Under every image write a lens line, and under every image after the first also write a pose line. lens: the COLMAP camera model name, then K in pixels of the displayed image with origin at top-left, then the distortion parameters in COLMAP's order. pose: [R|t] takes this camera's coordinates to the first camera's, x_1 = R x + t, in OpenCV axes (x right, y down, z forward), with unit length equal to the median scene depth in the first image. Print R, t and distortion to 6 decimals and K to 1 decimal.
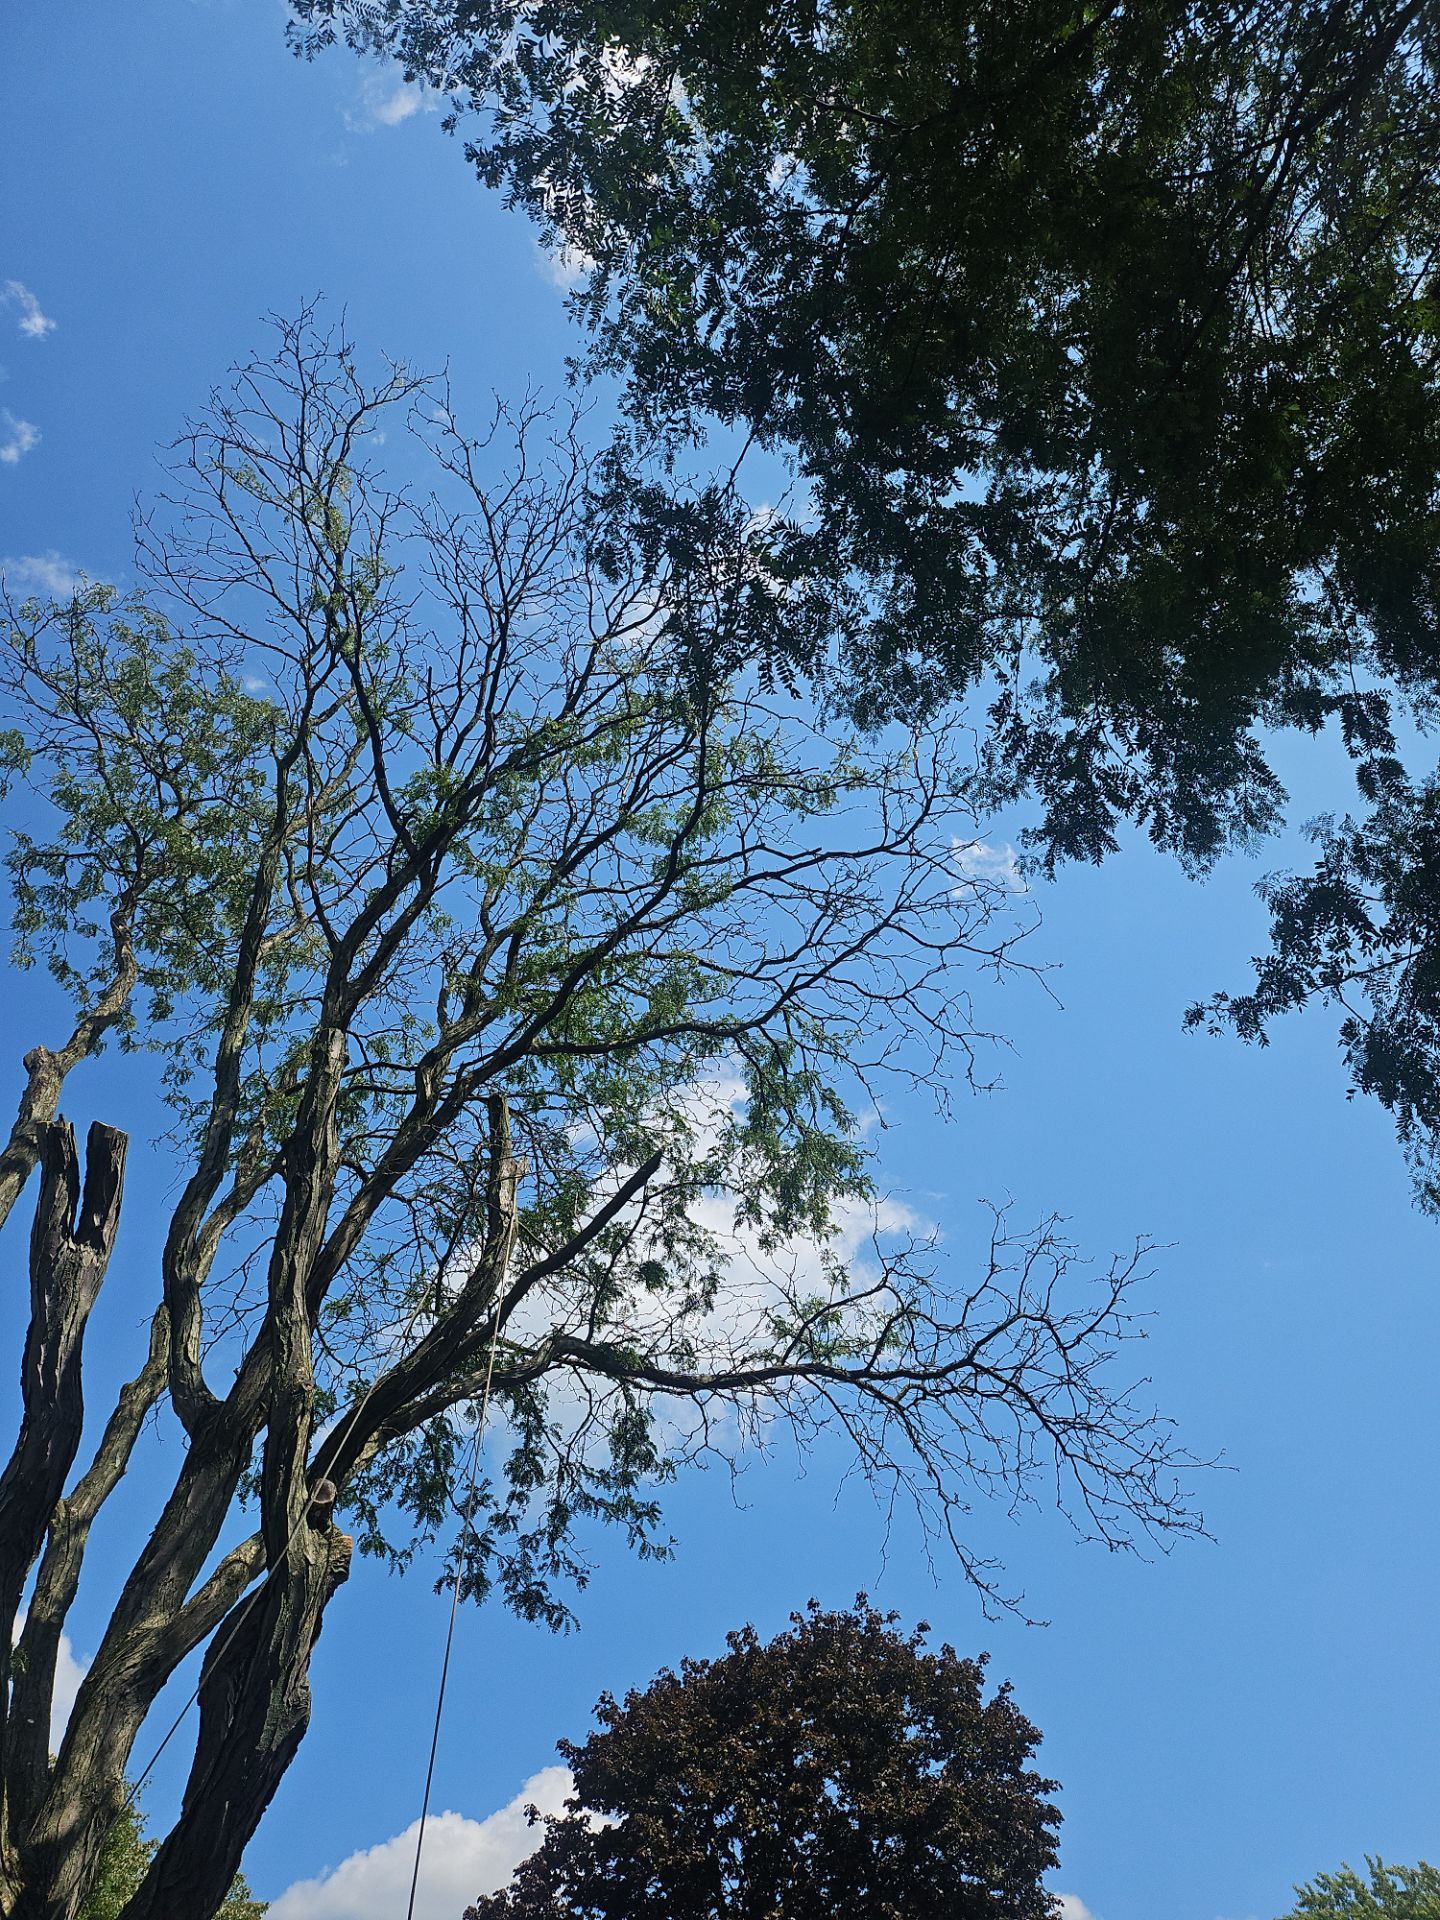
lens RADIAL K [[1335.4, 0, 737.5], [0, 1335.4, 957.2], [0, 0, 1]] dist [0.077673, -0.081946]
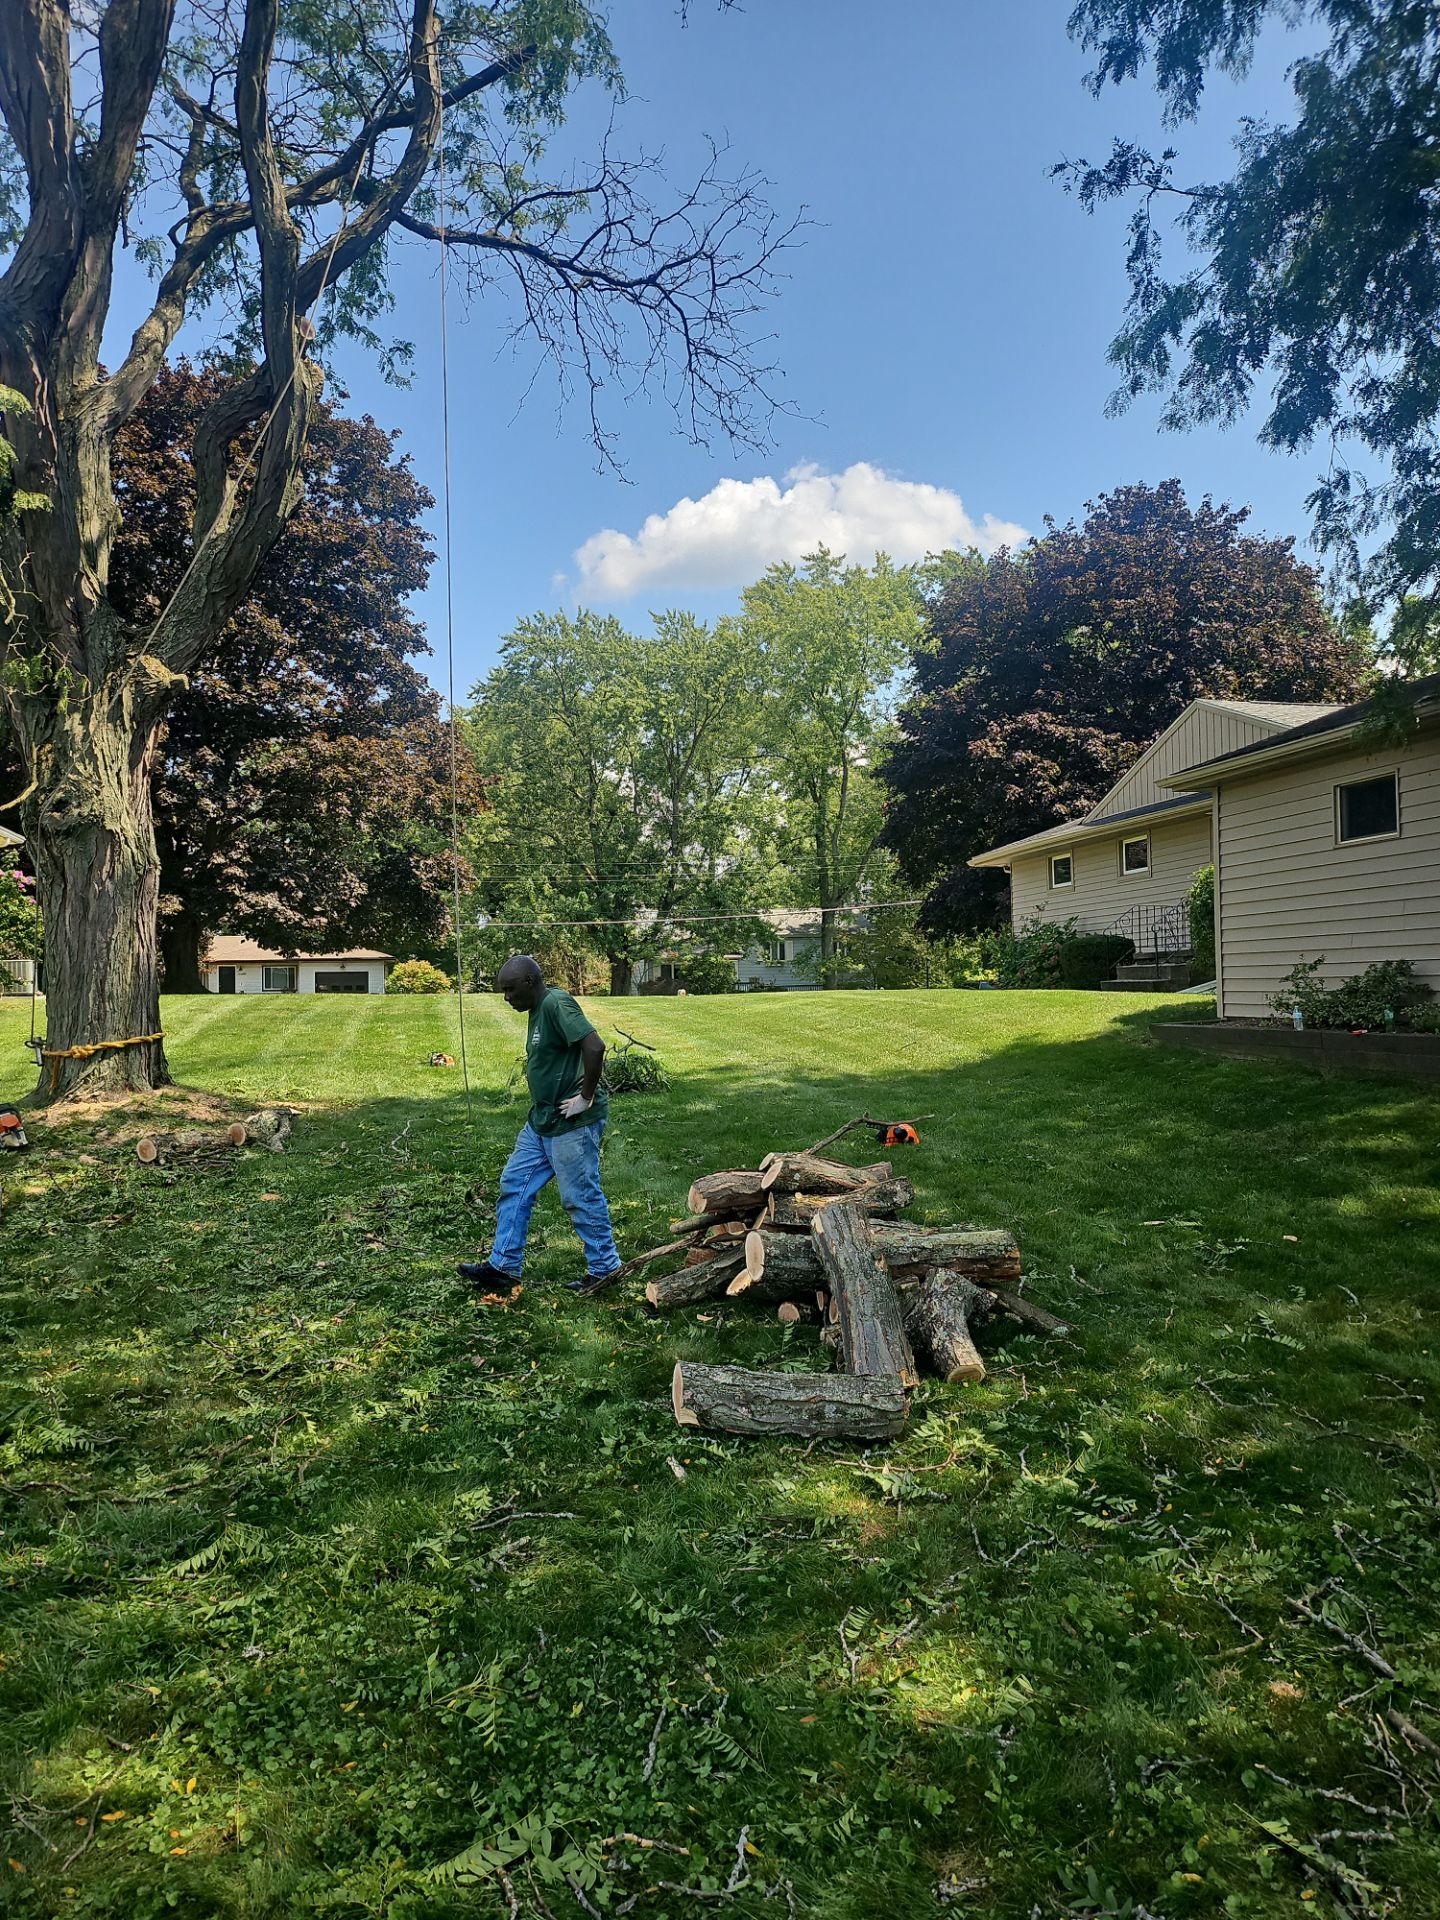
lens RADIAL K [[1335.4, 0, 736.9], [0, 1335.4, 968.1], [0, 0, 1]] dist [0.077673, -0.081946]
pose [[0.841031, 0.005760, 0.540956, -0.414955], [-0.420303, 0.636521, 0.646673, -0.122930], [-0.340605, -0.771238, 0.537755, -0.145799]]
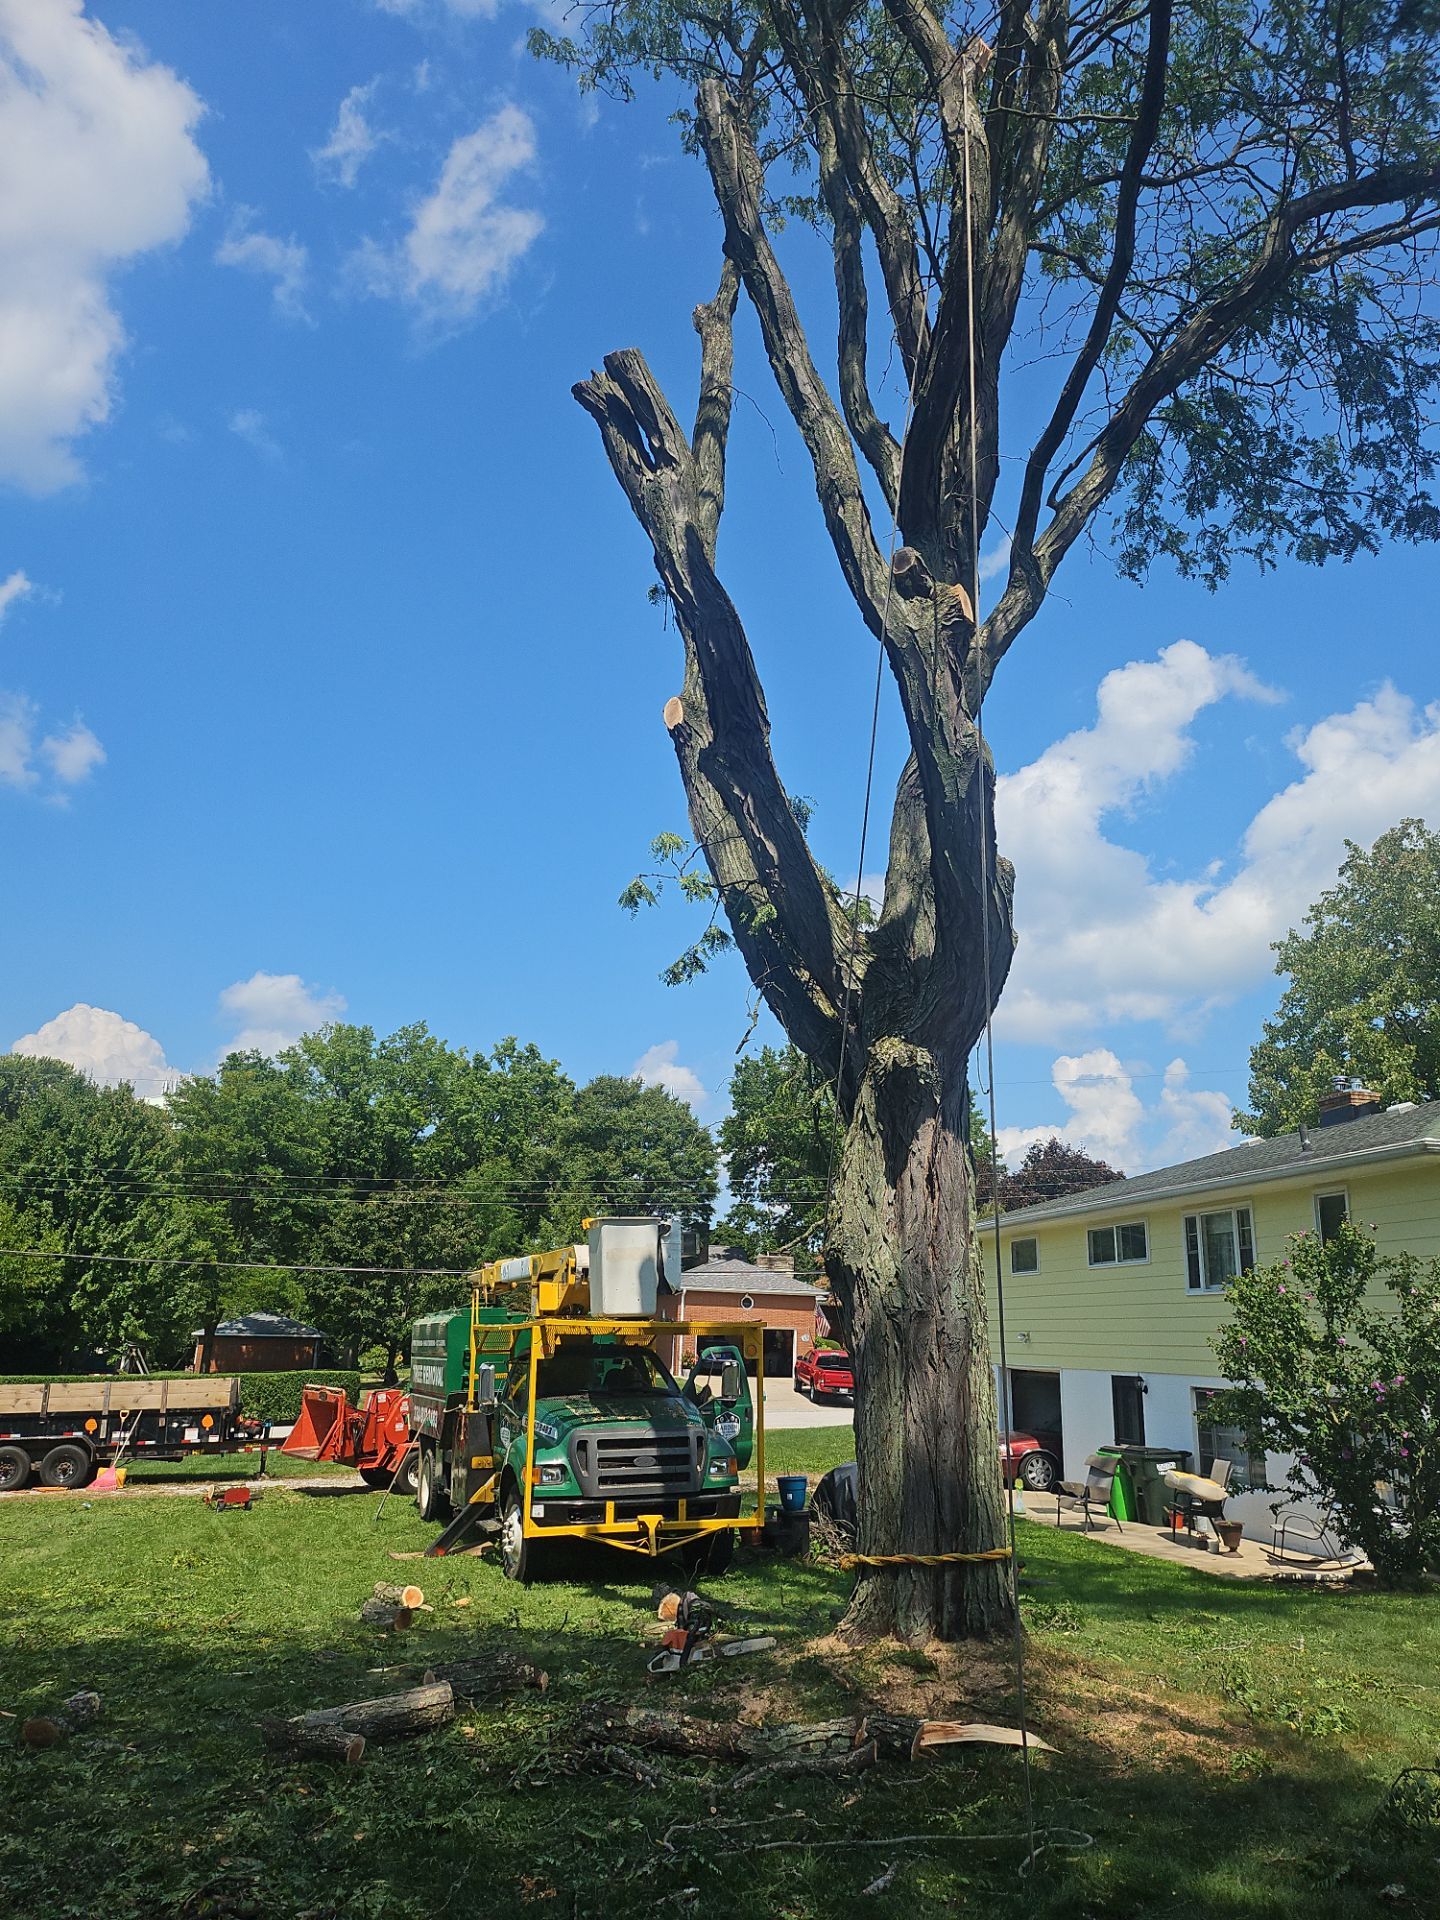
lens RADIAL K [[1335.4, 0, 726.2], [0, 1335.4, 969.5], [0, 0, 1]] dist [0.077673, -0.081946]
pose [[0.508270, -0.204019, -0.836683, 0.213875], [0.653785, 0.723788, 0.220673, 0.204982], [0.560560, -0.659172, 0.501264, 0.196657]]
